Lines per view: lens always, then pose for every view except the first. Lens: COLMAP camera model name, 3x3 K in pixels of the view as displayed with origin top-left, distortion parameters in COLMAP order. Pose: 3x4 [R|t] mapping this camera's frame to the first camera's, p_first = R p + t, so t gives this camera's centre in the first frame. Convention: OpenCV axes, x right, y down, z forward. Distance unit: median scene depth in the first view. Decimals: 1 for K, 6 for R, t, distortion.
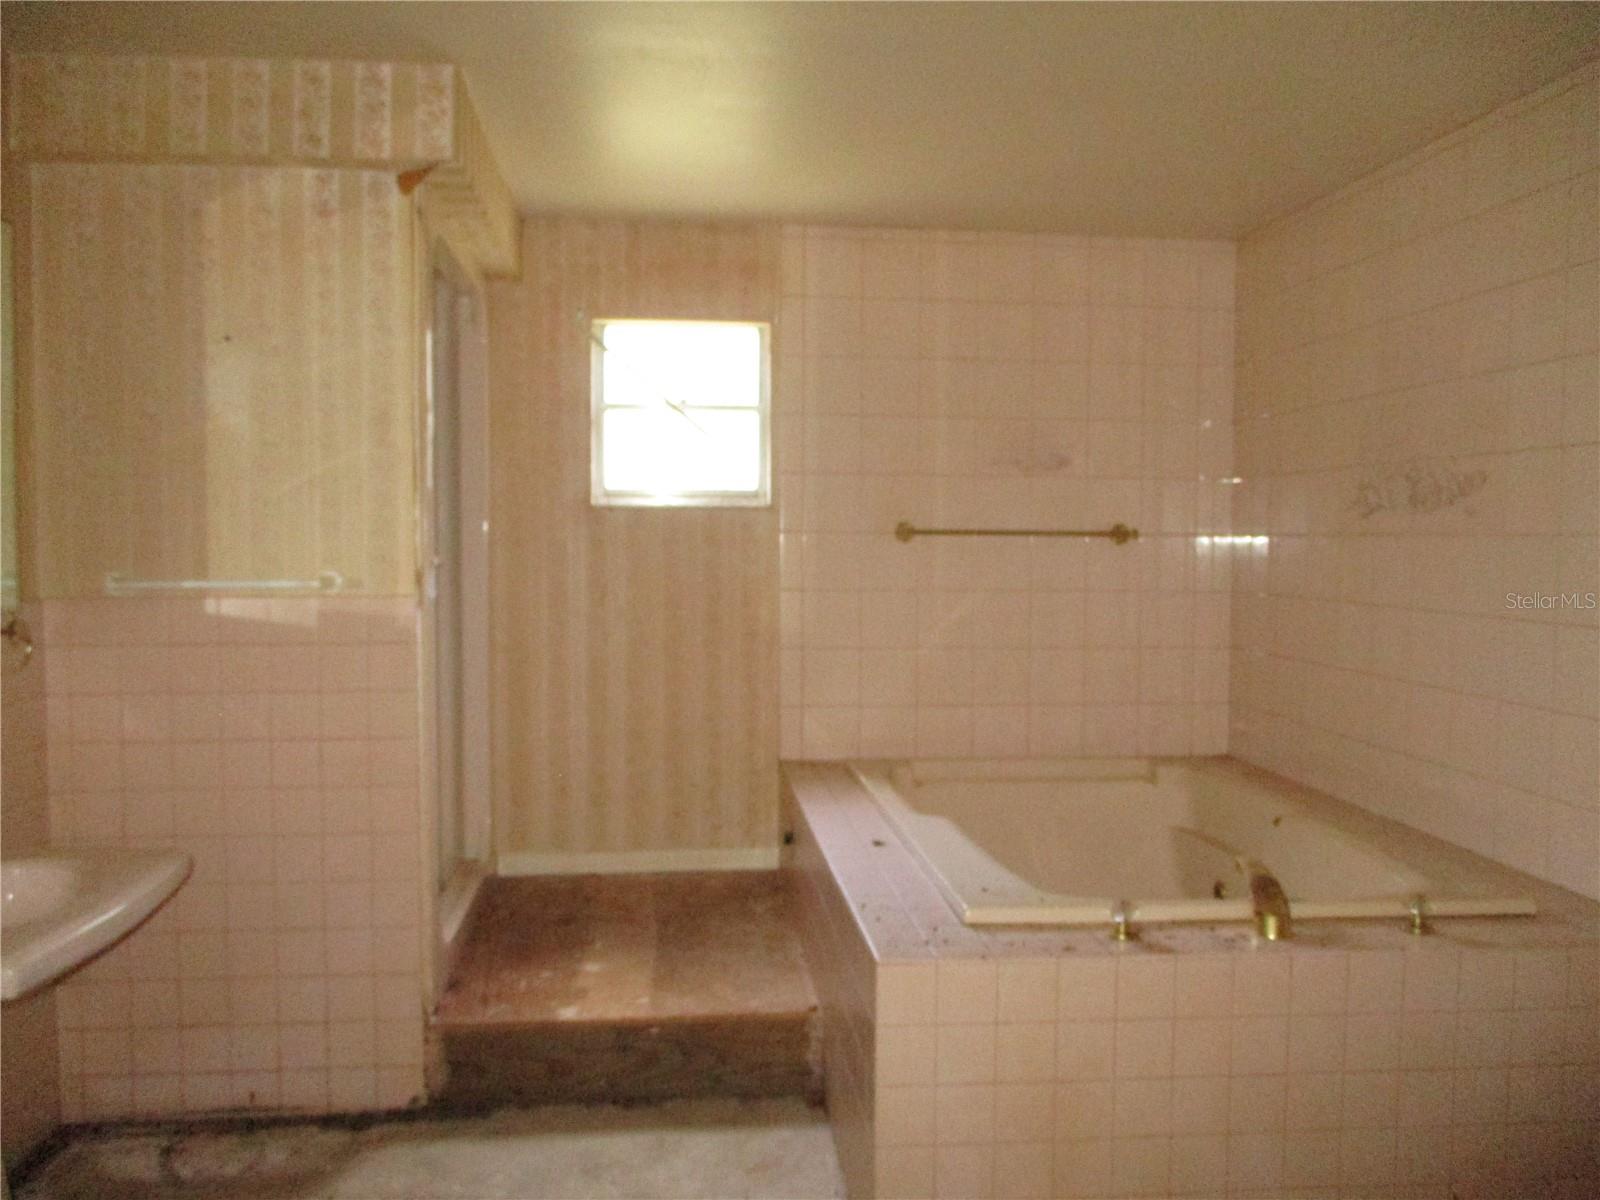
lens RADIAL K [[1357.7, 0, 799.4], [0, 1357.7, 599.7], [0, 0, 1]] dist [-0.014235, -0.002990]
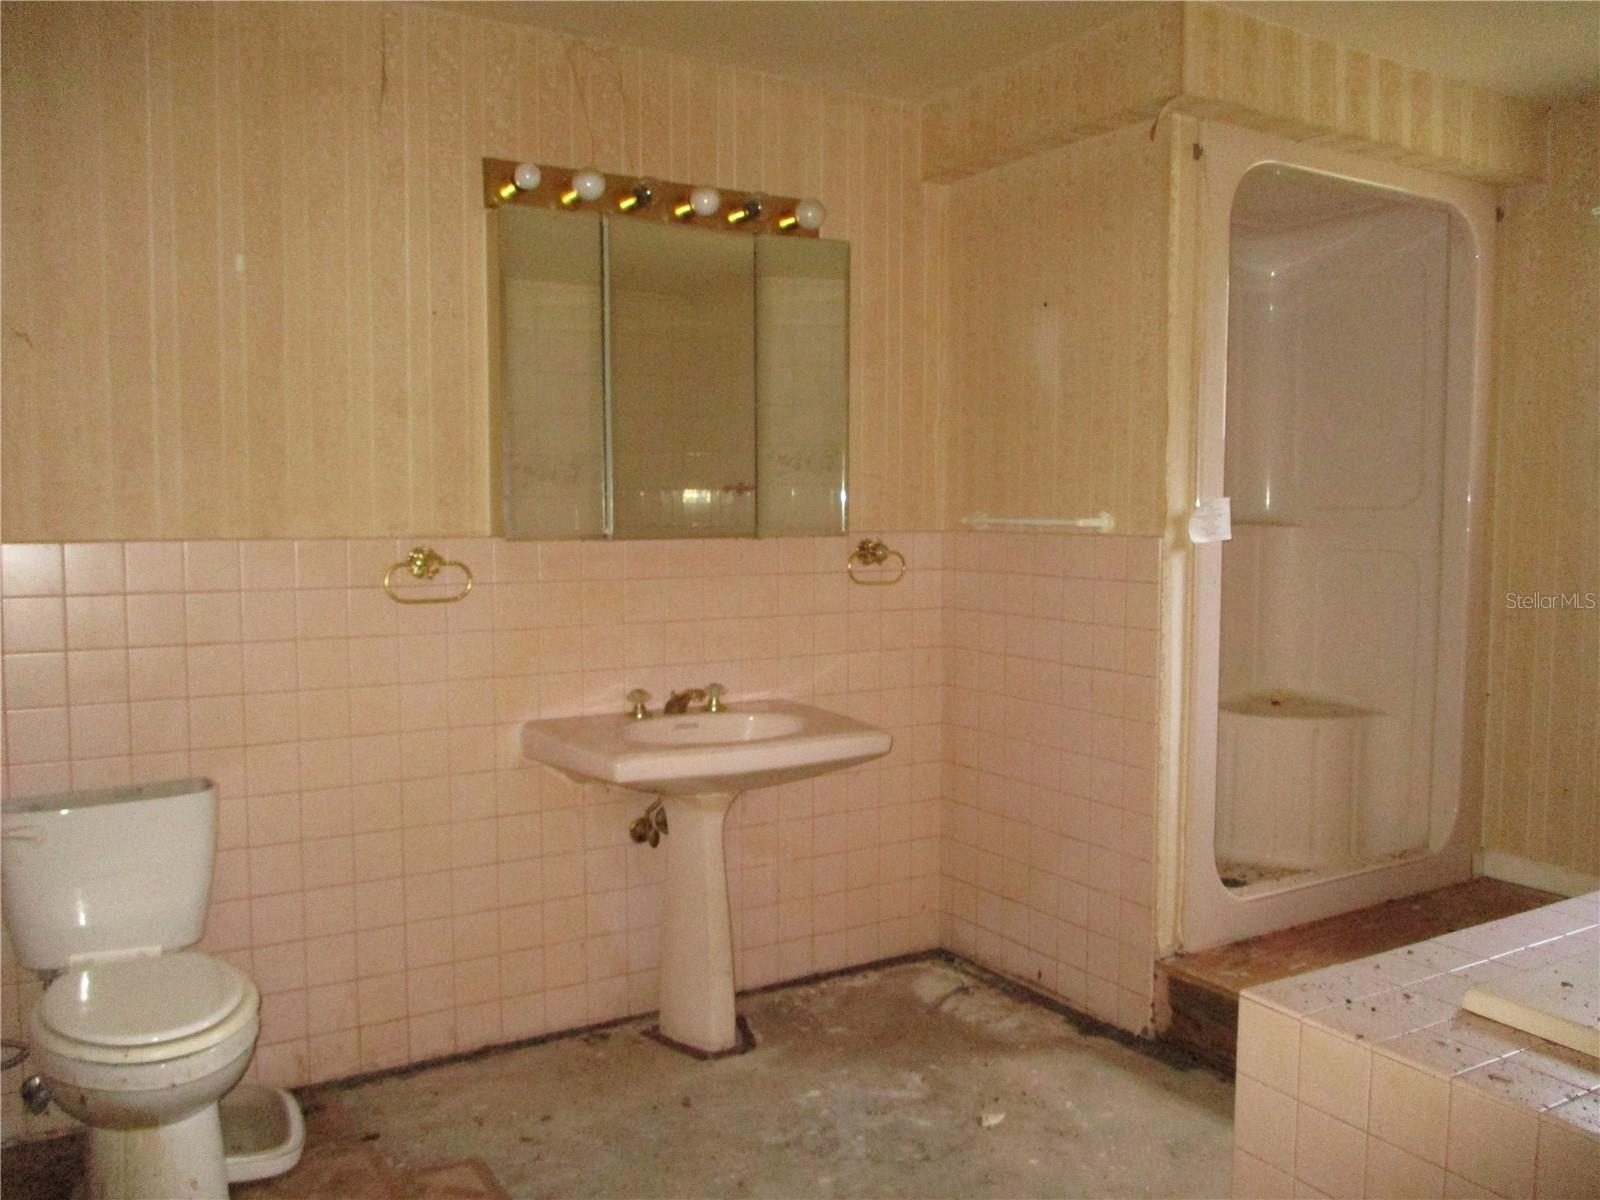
lens RADIAL K [[1357.7, 0, 800.9], [0, 1357.7, 596.1], [0, 0, 1]] dist [-0.014235, -0.002990]
pose [[0.437287, 0.068413, -0.896716, 0.508570], [-0.049466, 0.997423, 0.051974, 0.002156], [0.897961, 0.021629, 0.439544, 0.317296]]
